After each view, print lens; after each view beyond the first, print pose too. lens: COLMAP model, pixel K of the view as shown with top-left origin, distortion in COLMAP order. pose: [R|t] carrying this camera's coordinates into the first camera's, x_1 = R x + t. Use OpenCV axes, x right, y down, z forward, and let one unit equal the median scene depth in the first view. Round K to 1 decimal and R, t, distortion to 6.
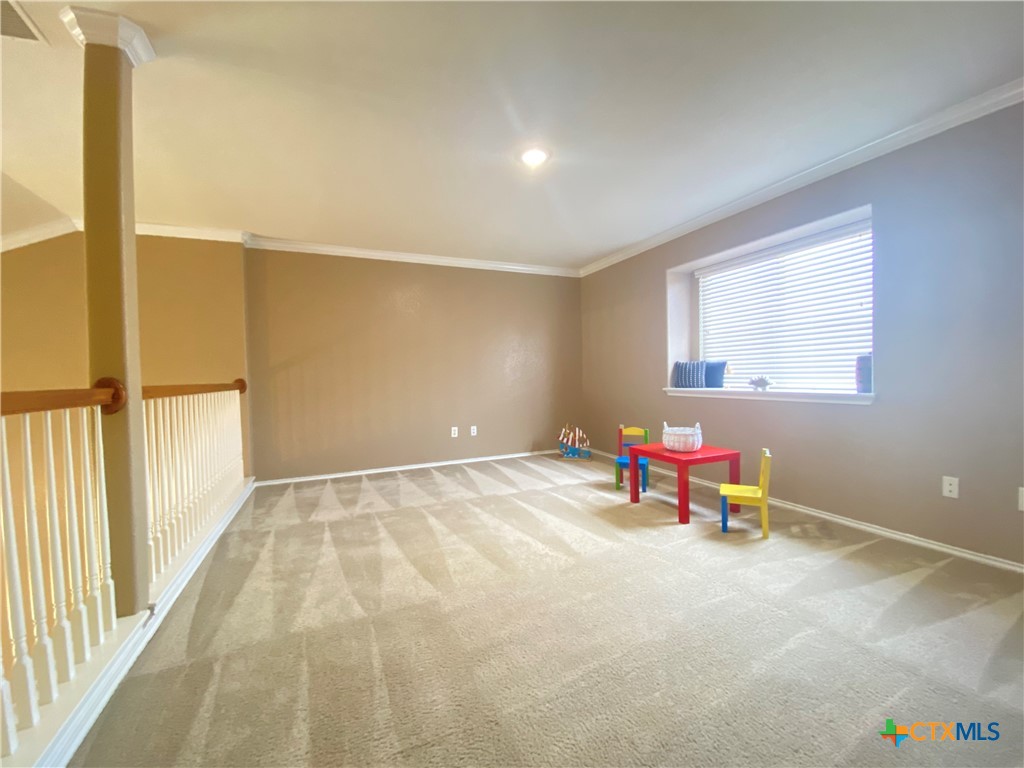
lens RADIAL K [[414.1, 0, 508.8], [0, 414.1, 384.1], [0, 0, 1]] dist [0.057401, -0.040881]
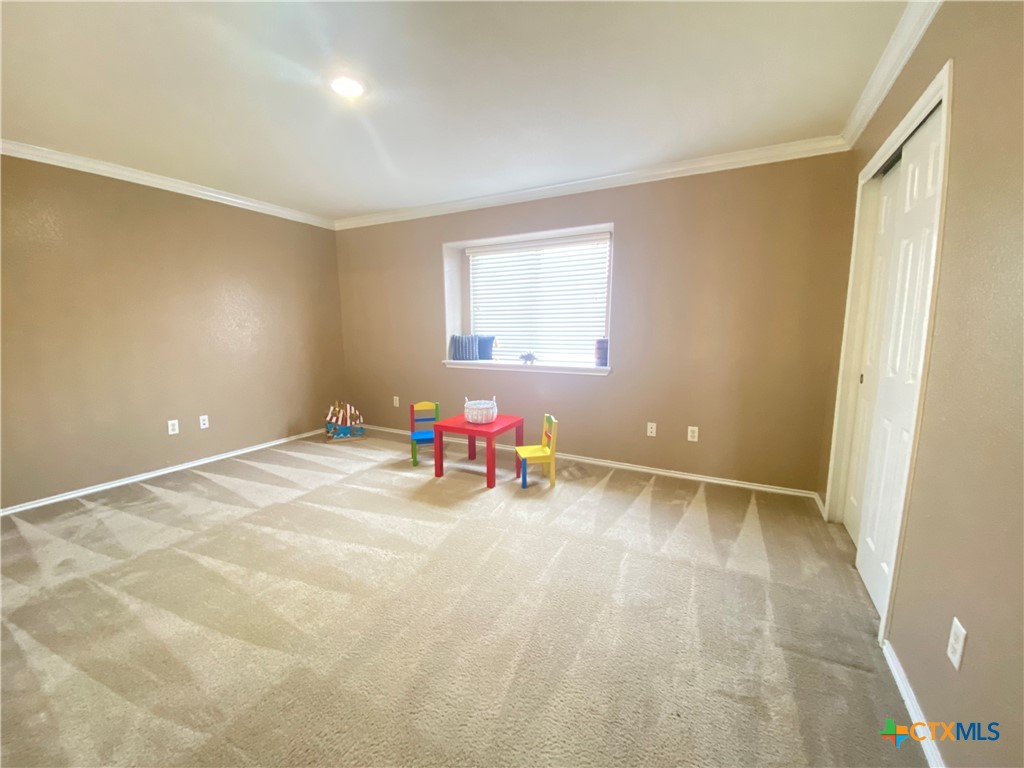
lens RADIAL K [[414.1, 0, 508.8], [0, 414.1, 384.1], [0, 0, 1]] dist [0.057401, -0.040881]
pose [[0.779897, -0.064516, 0.622573, -0.188271], [-0.000522, 0.994606, 0.103723, -0.050065], [-0.625907, -0.081218, 0.775657, 0.115892]]
